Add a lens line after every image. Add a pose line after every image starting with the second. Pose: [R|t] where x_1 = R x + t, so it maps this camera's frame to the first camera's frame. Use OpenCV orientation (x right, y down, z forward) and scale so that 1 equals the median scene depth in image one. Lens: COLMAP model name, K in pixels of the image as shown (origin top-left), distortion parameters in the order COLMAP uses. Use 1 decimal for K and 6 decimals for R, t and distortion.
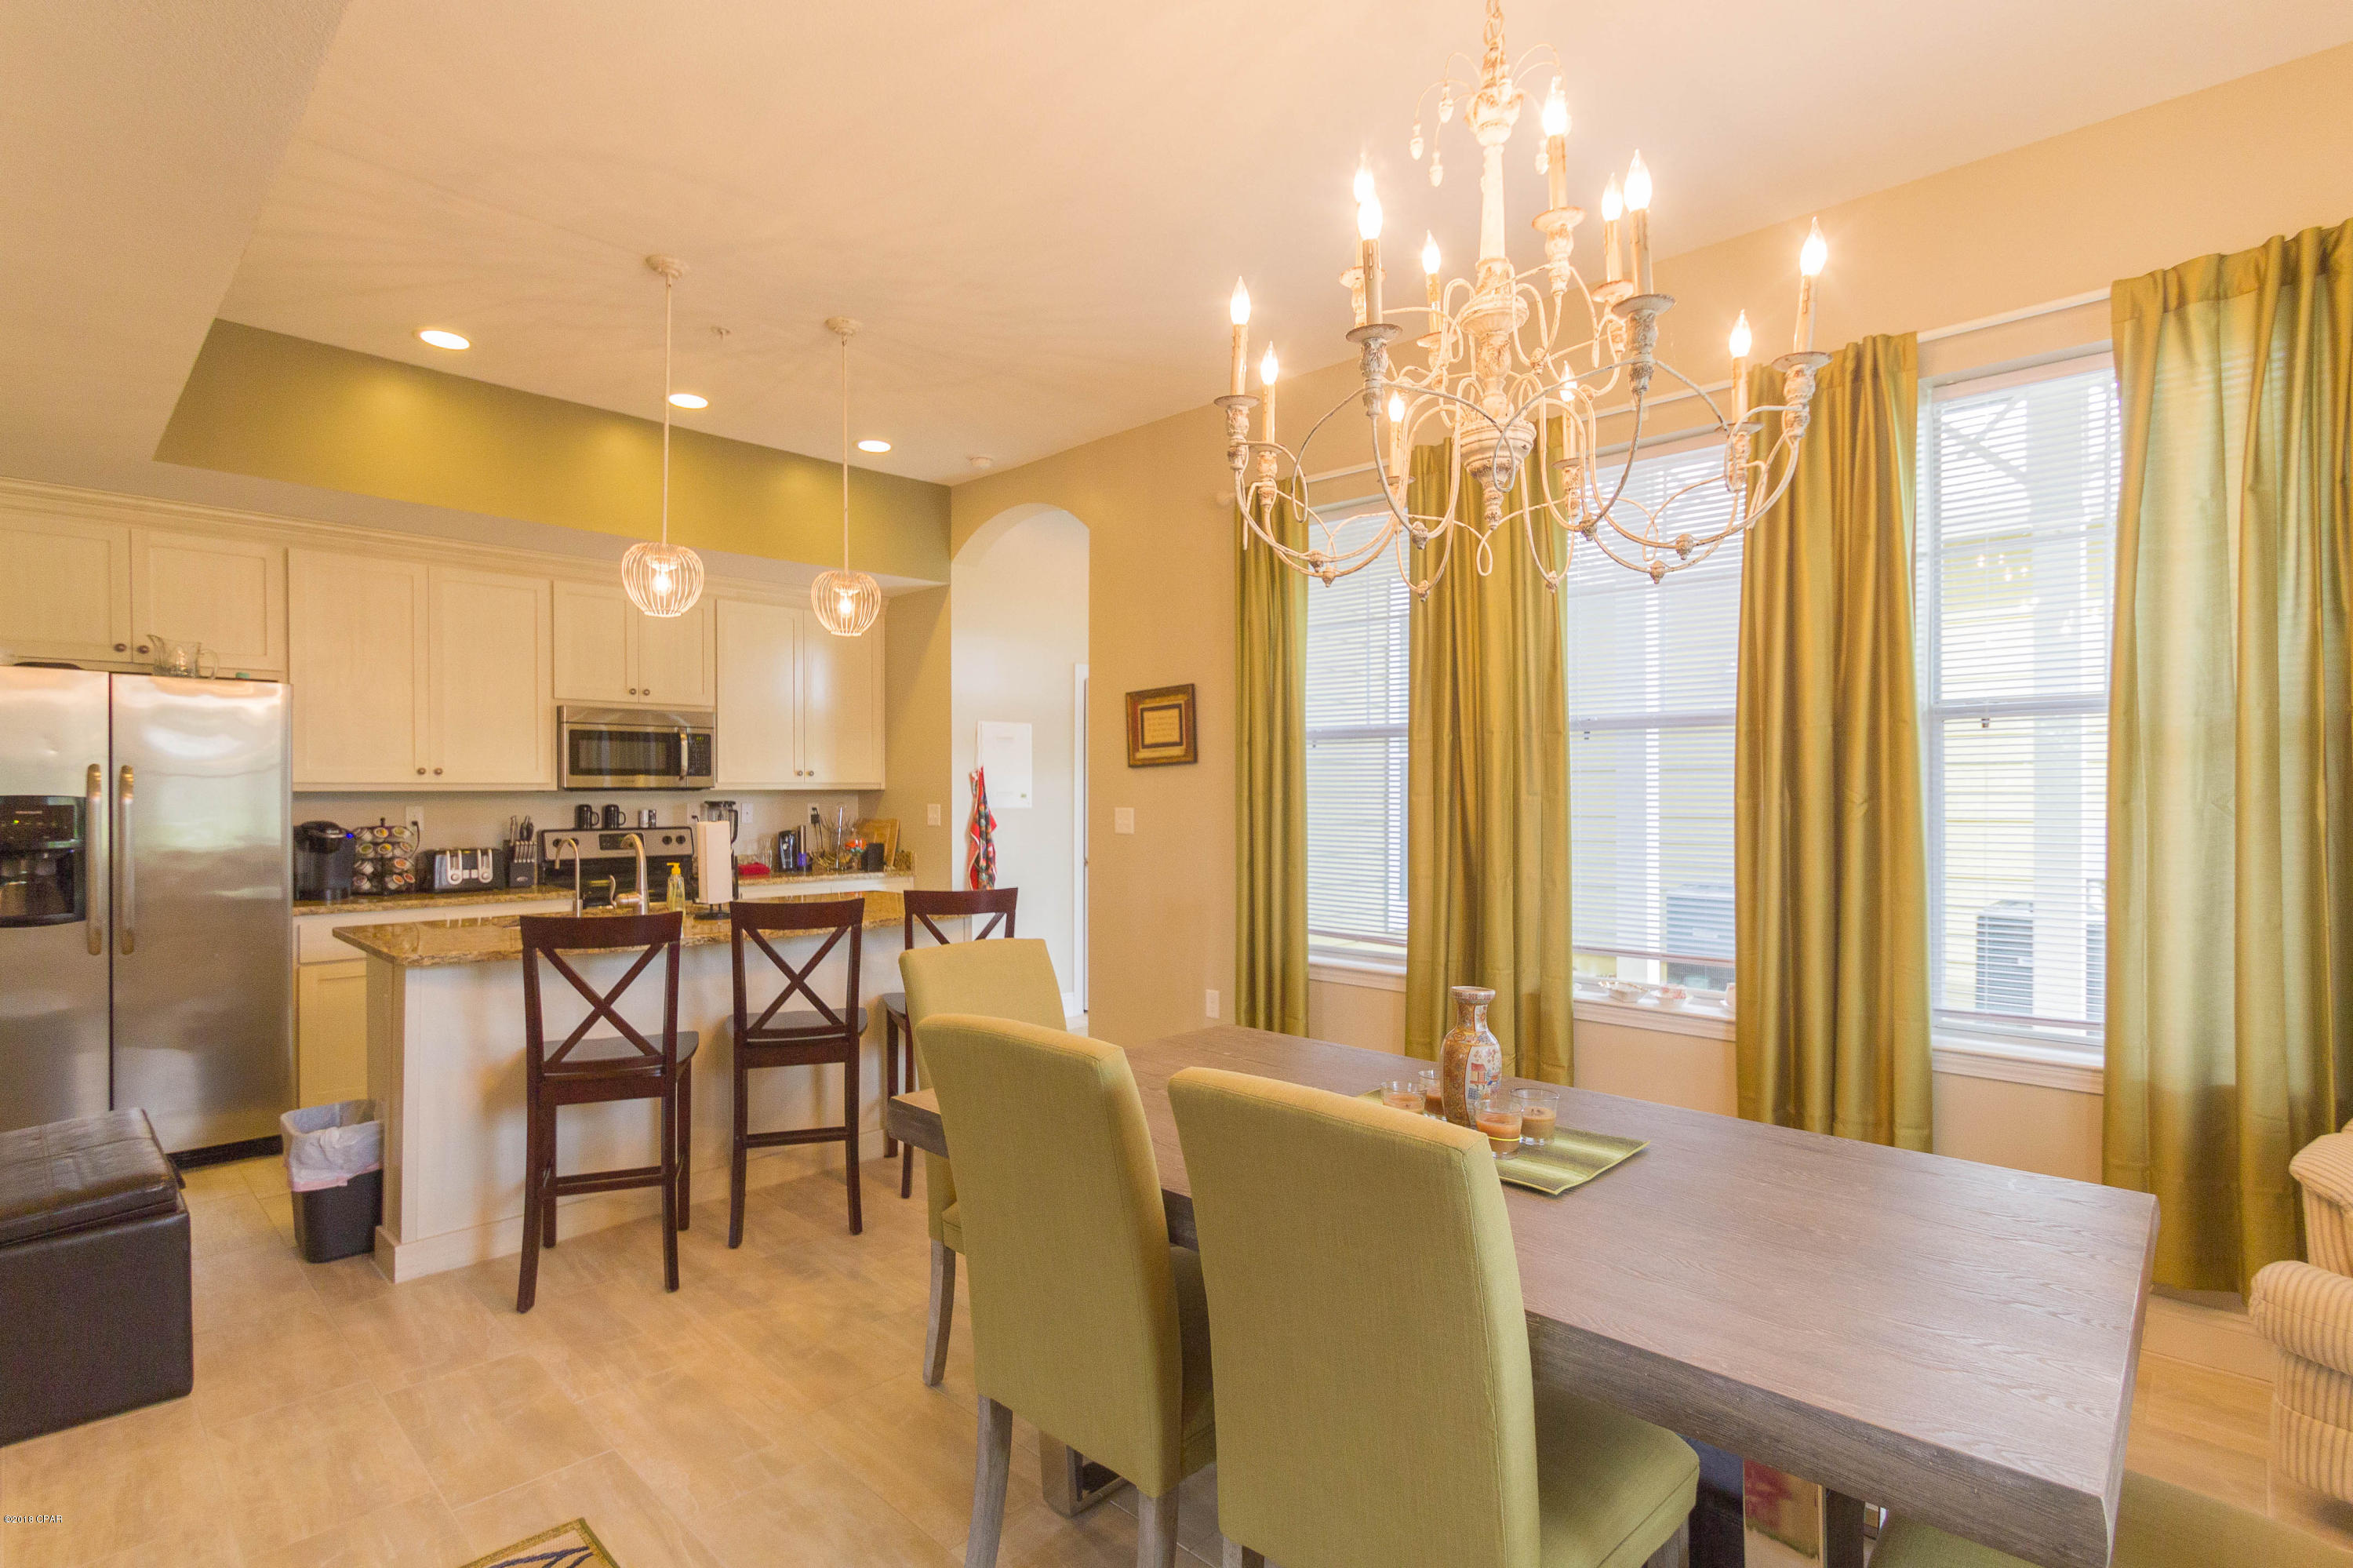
lens RADIAL K [[1127.2, 0, 1176.5], [0, 1127.2, 784.0], [0, 0, 1]] dist [0.019896, -0.000085]
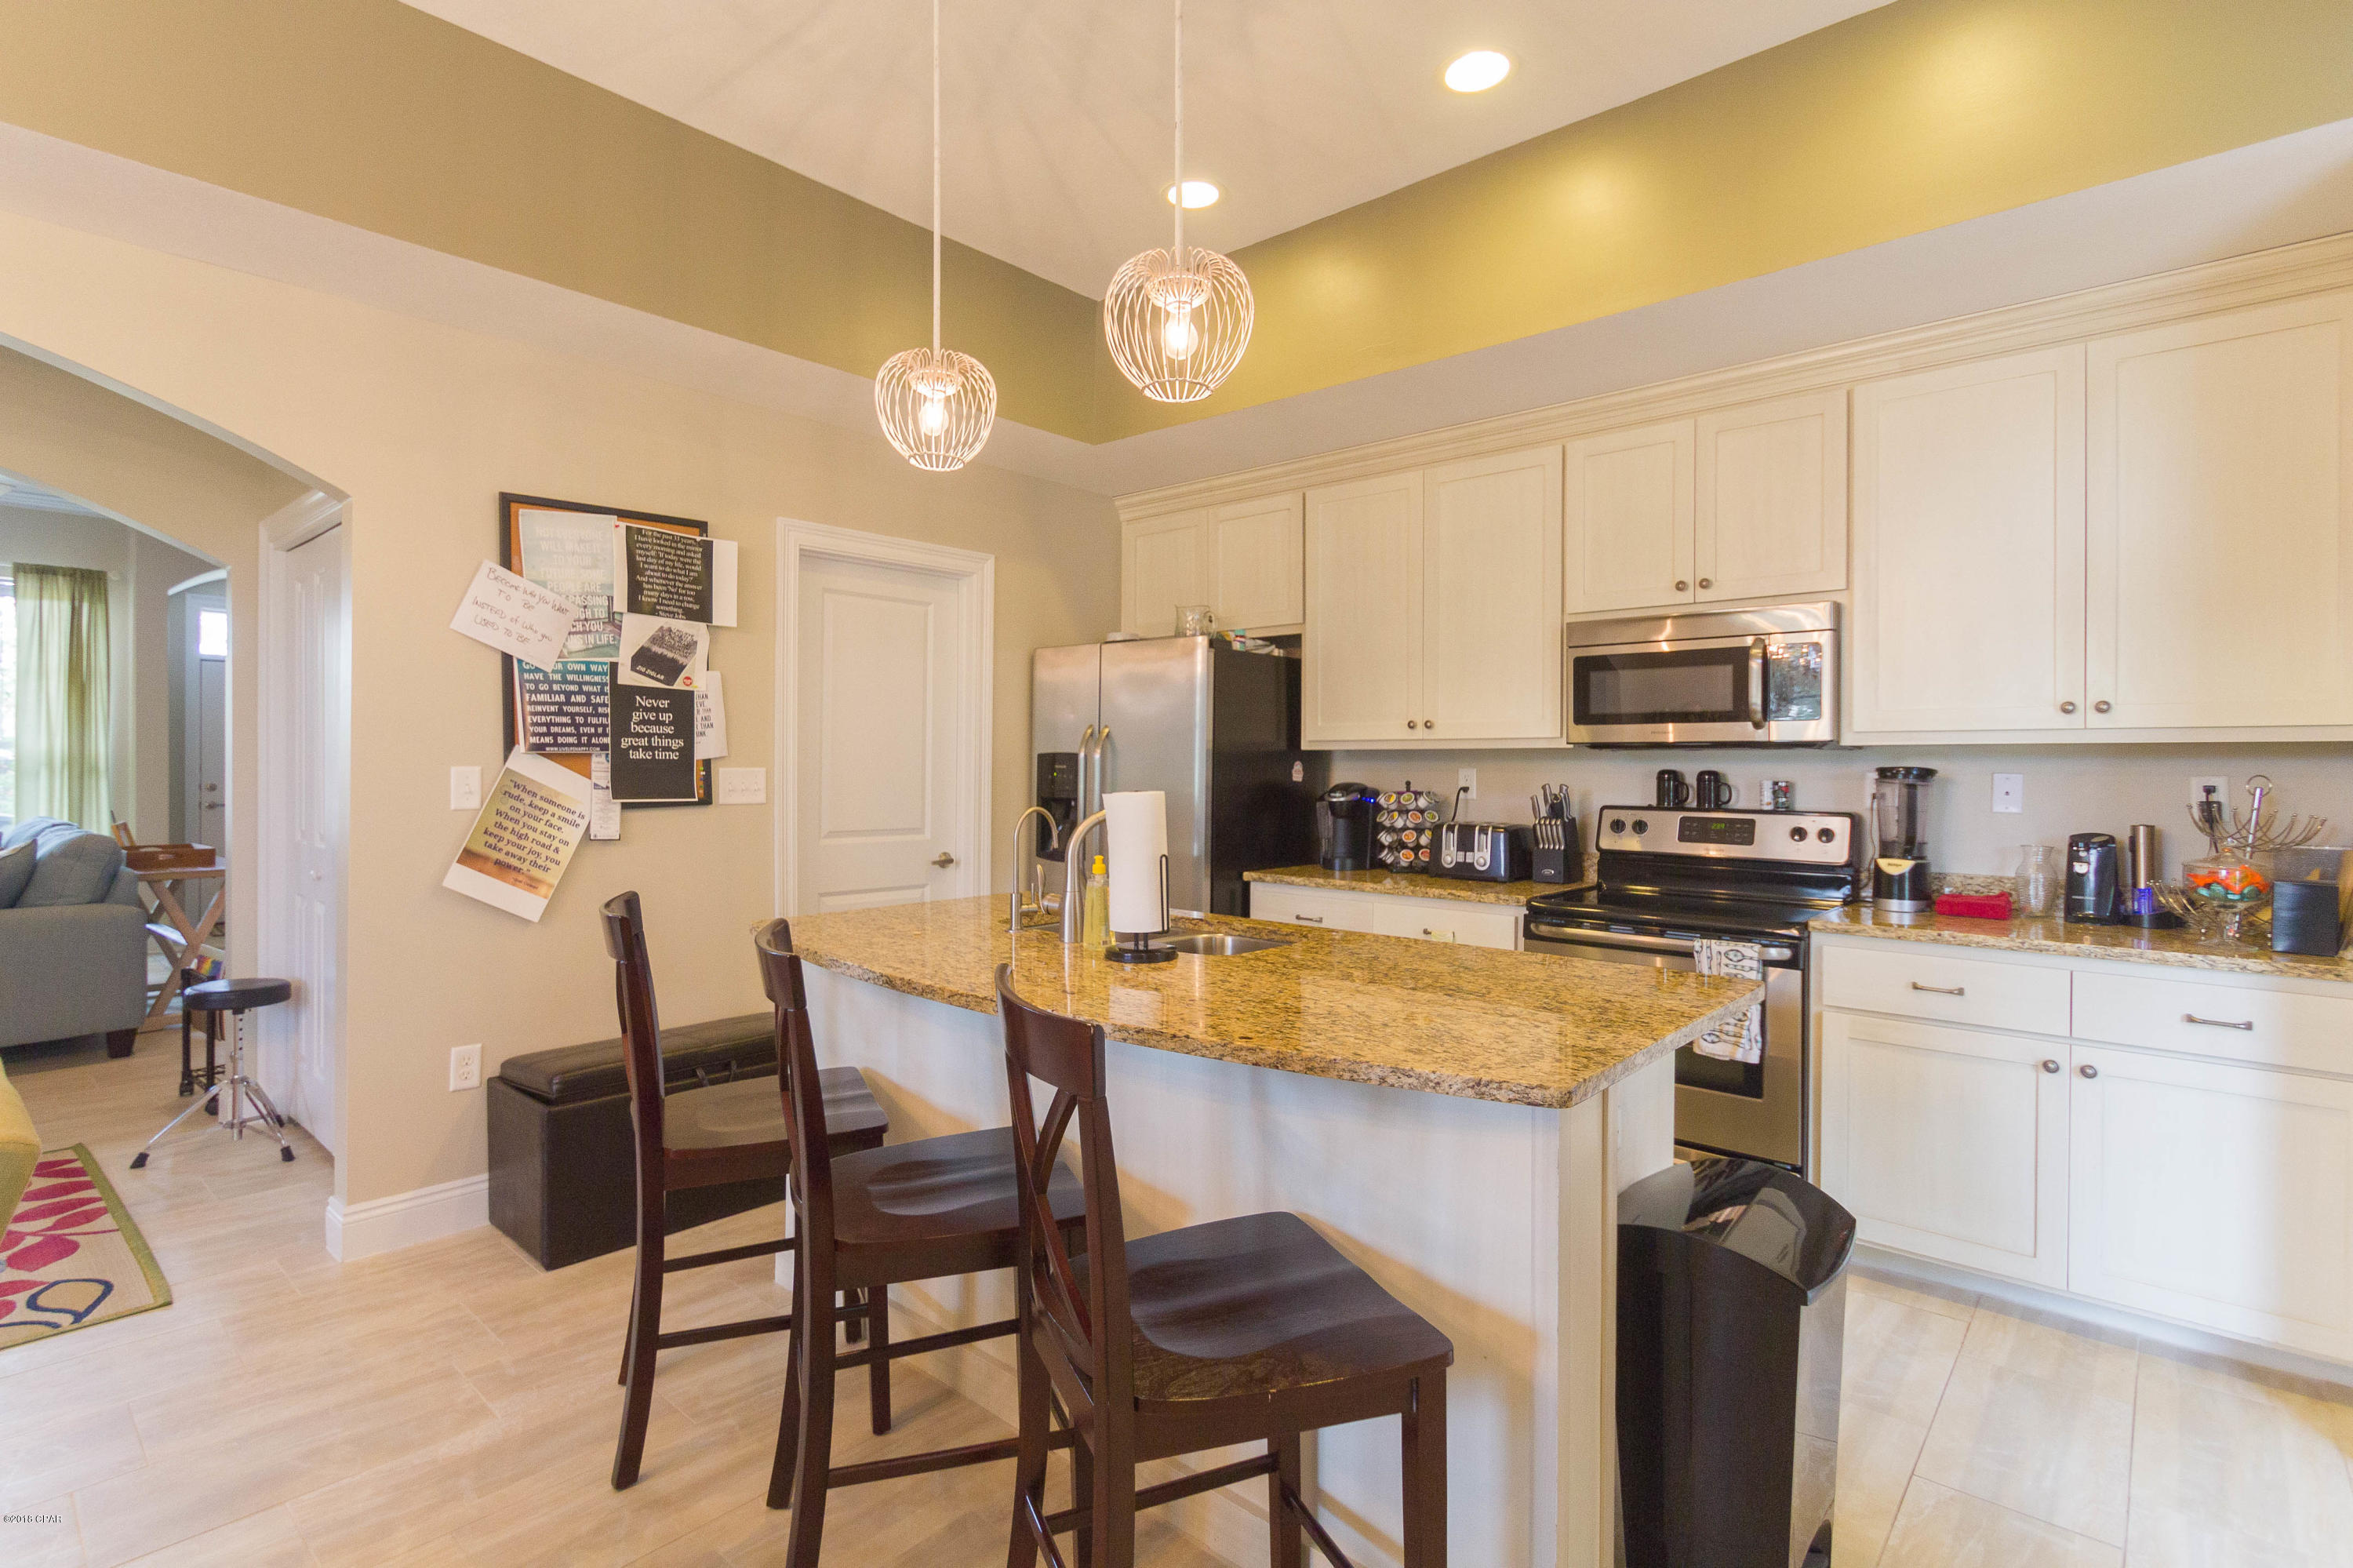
lens RADIAL K [[1123.7, 0, 1178.2], [0, 1123.7, 764.7], [0, 0, 1]] dist [0.020270, -0.015506]
pose [[0.033939, 0.002101, -0.999422, 0.128943], [0.000376, 0.999998, 0.002115, 0.014594], [0.999424, -0.000448, 0.033938, 0.748169]]
